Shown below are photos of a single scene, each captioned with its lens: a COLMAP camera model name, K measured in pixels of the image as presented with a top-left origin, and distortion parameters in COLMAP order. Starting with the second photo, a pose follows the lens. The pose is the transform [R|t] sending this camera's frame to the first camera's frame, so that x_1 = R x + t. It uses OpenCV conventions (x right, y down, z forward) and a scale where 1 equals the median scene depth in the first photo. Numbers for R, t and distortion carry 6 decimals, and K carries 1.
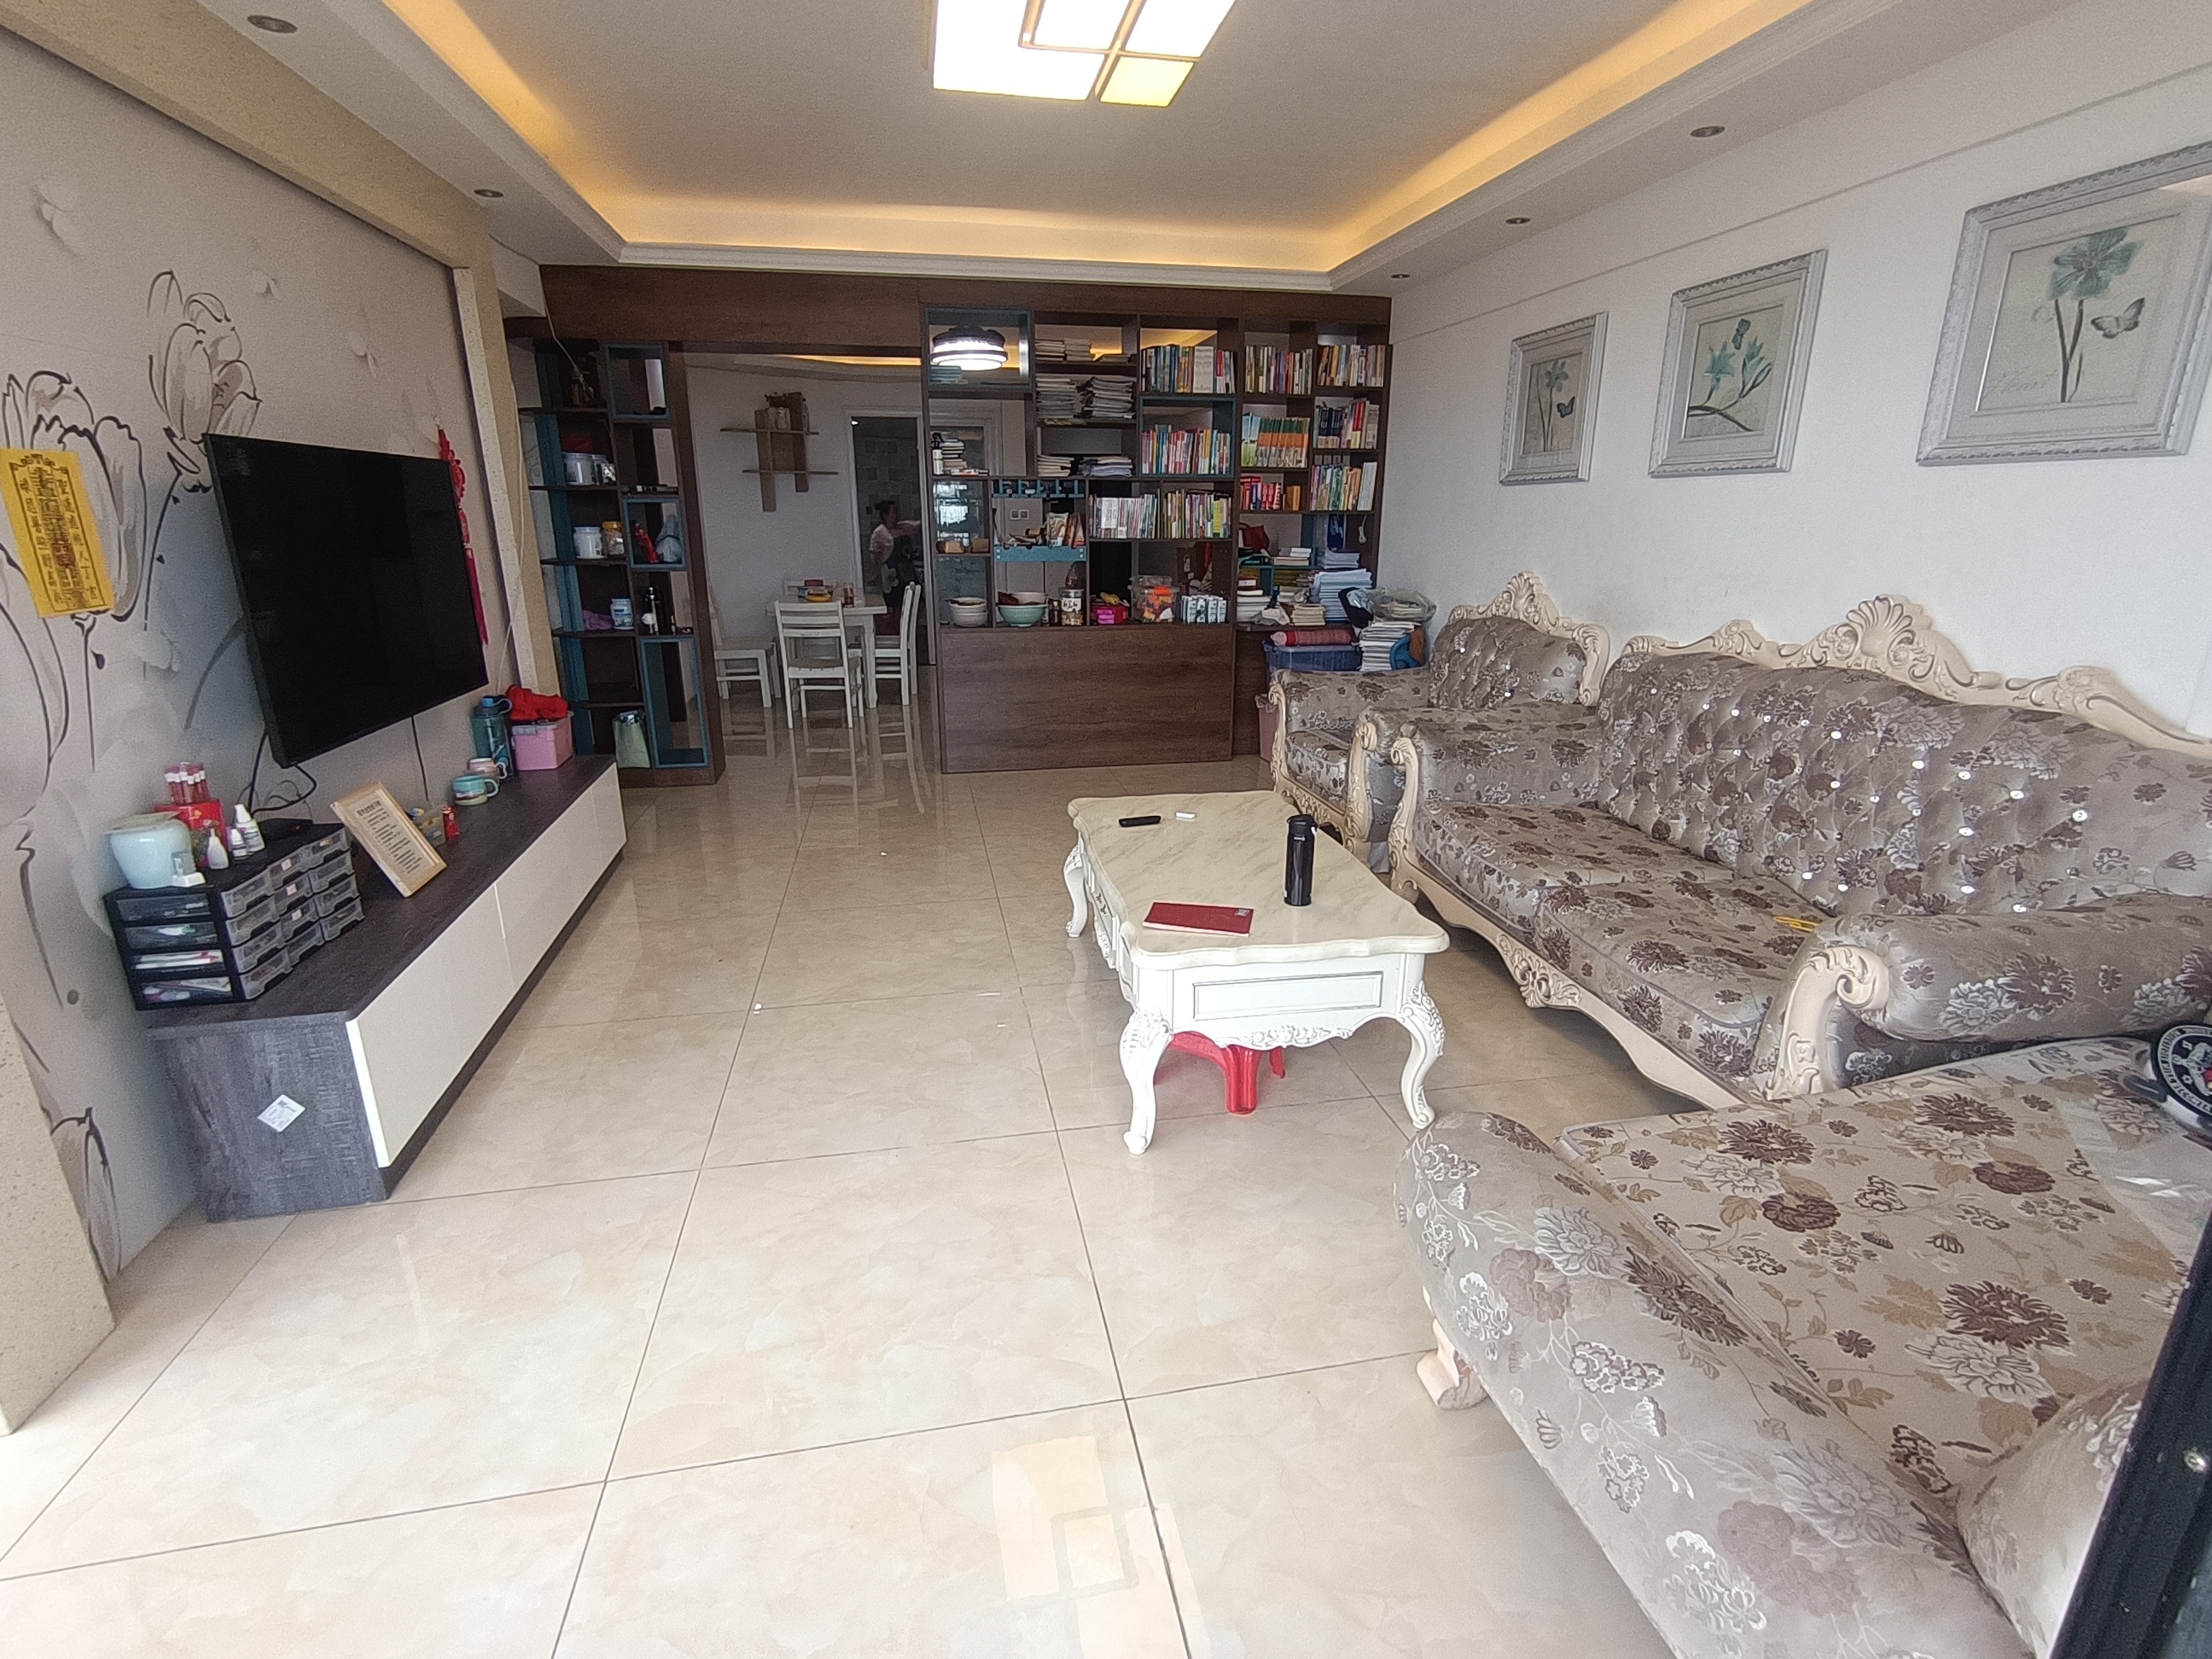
lens RADIAL K [[1052.4, 0, 1106.0], [0, 1052.4, 829.5], [0, 0, 1]] dist [-0.003071, 0.000523]
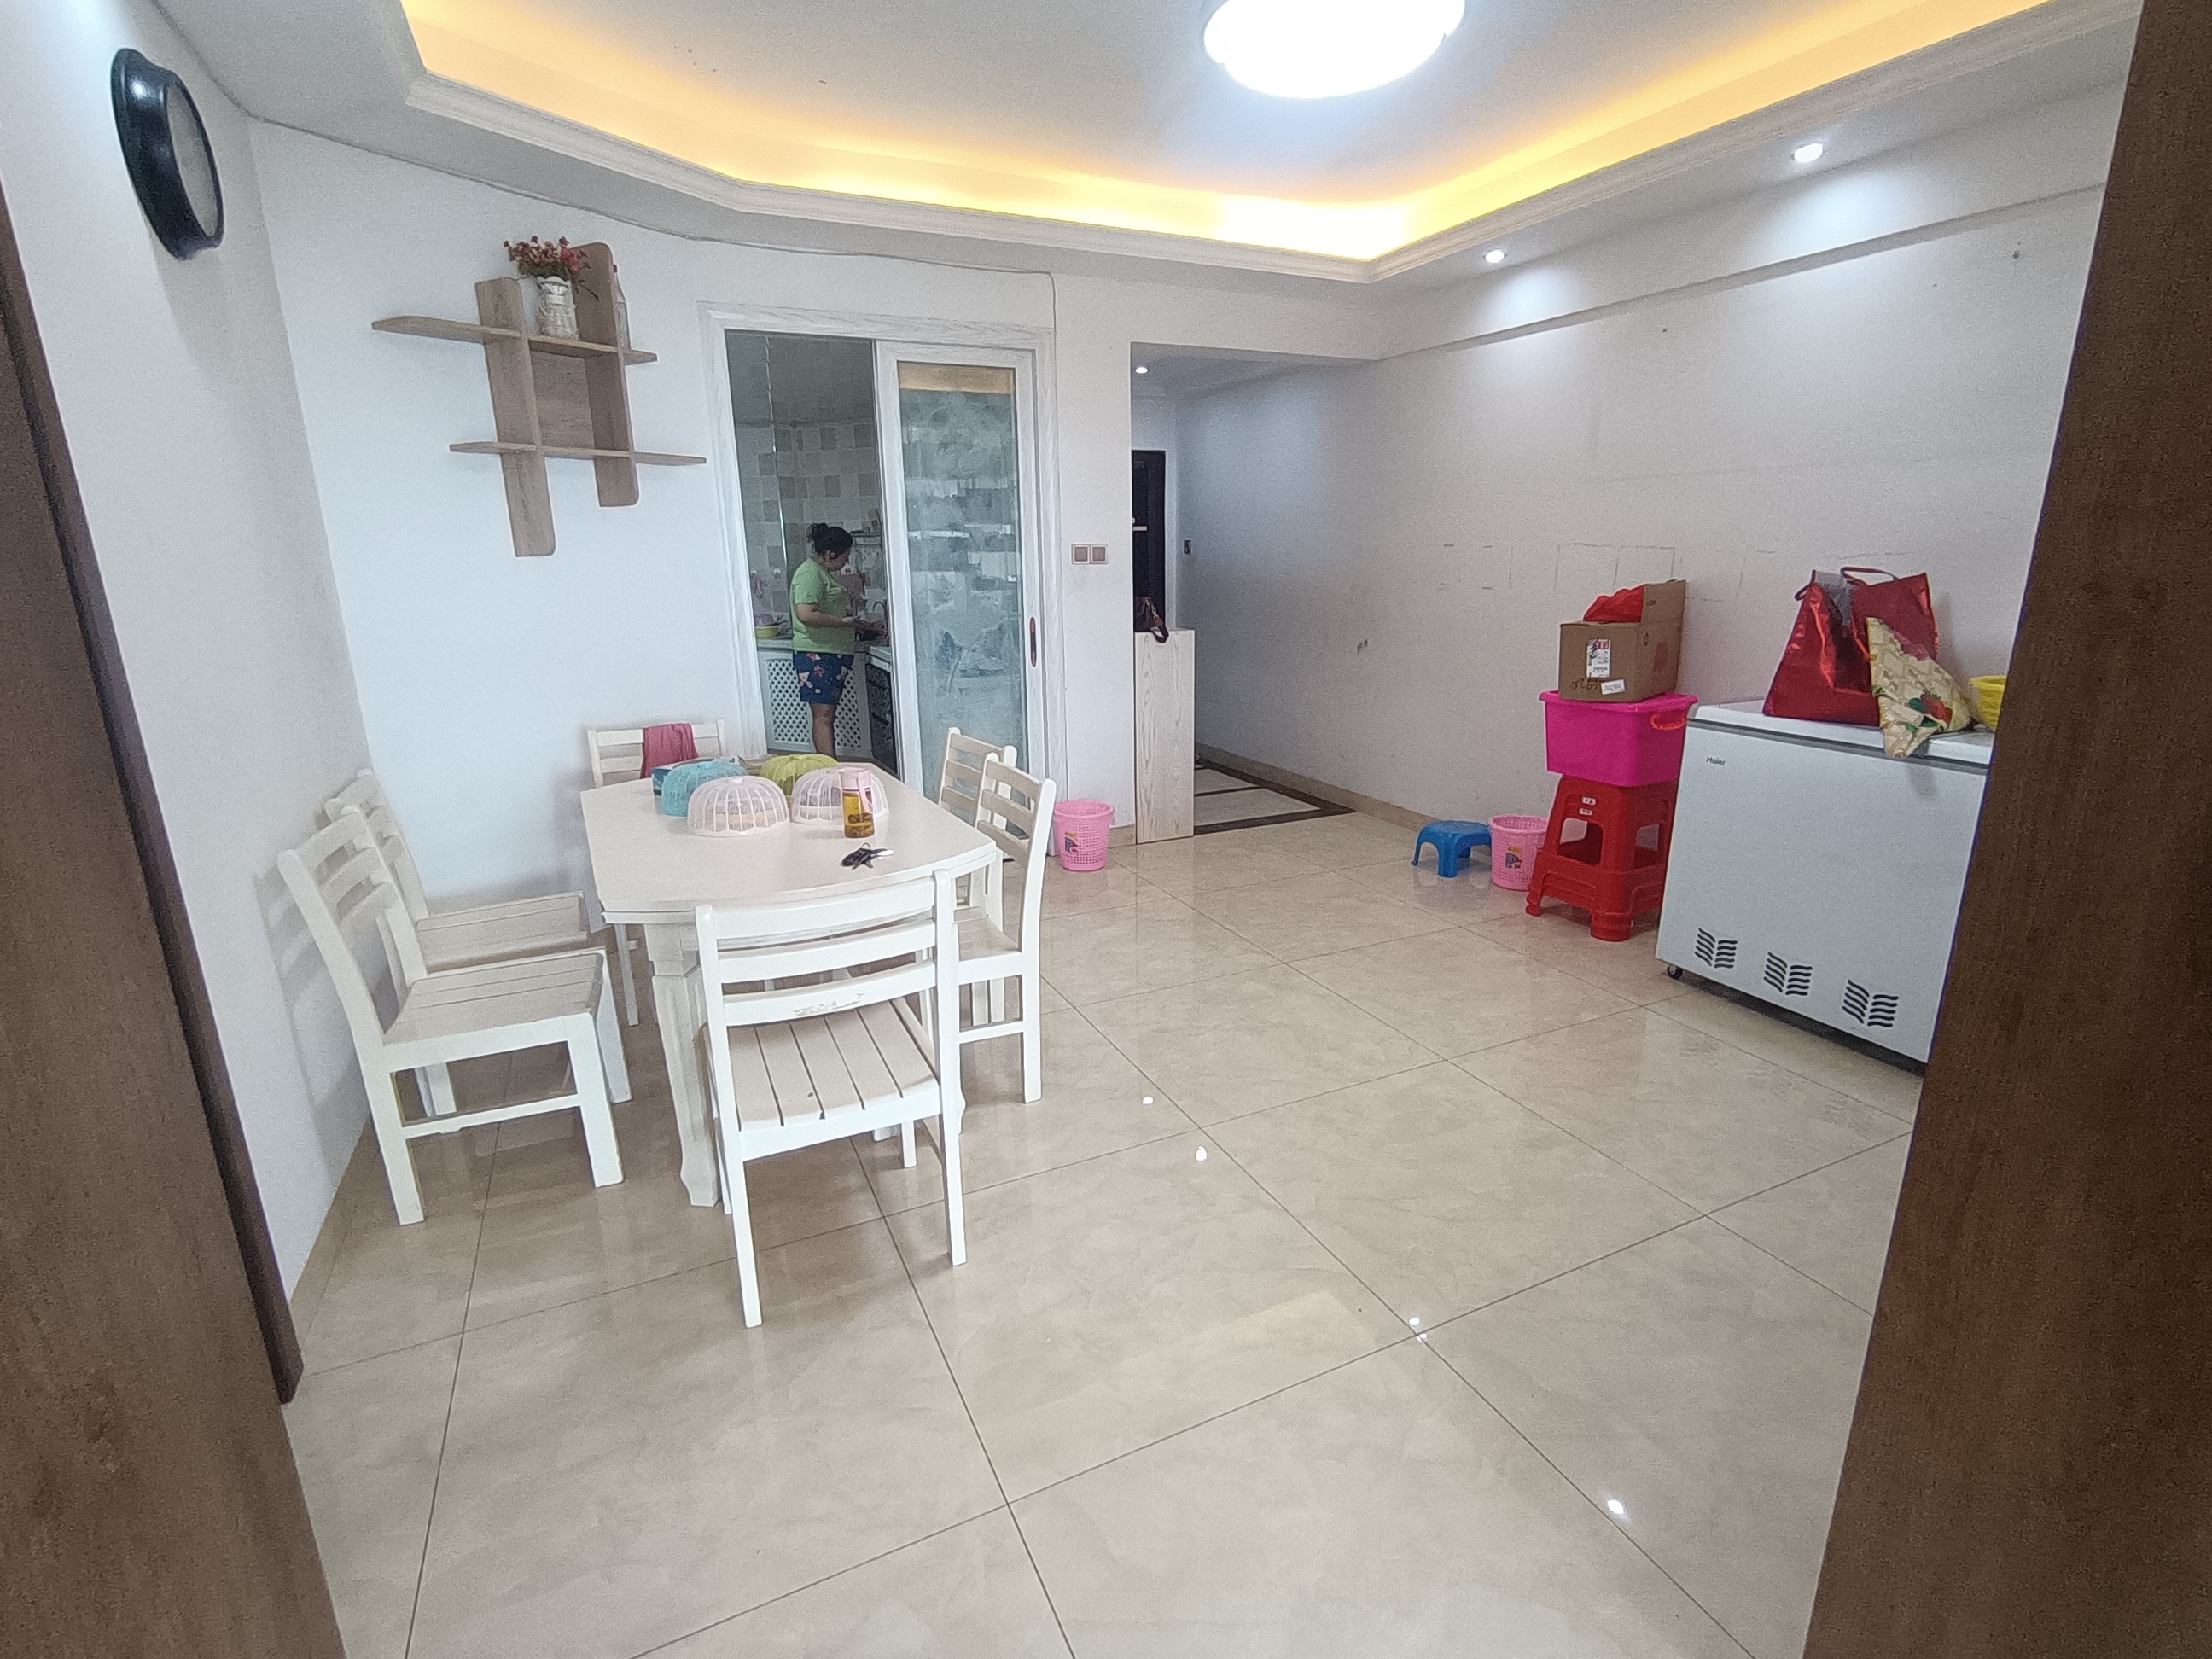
lens RADIAL K [[1052.4, 0, 1106.0], [0, 1052.4, 829.5], [0, 0, 1]] dist [-0.003071, 0.000523]
pose [[0.964896, -0.074838, 0.251743, -0.227069], [0.082828, 0.996337, -0.021279, -0.181300], [-0.249228, 0.041384, 0.967560, 0.594358]]
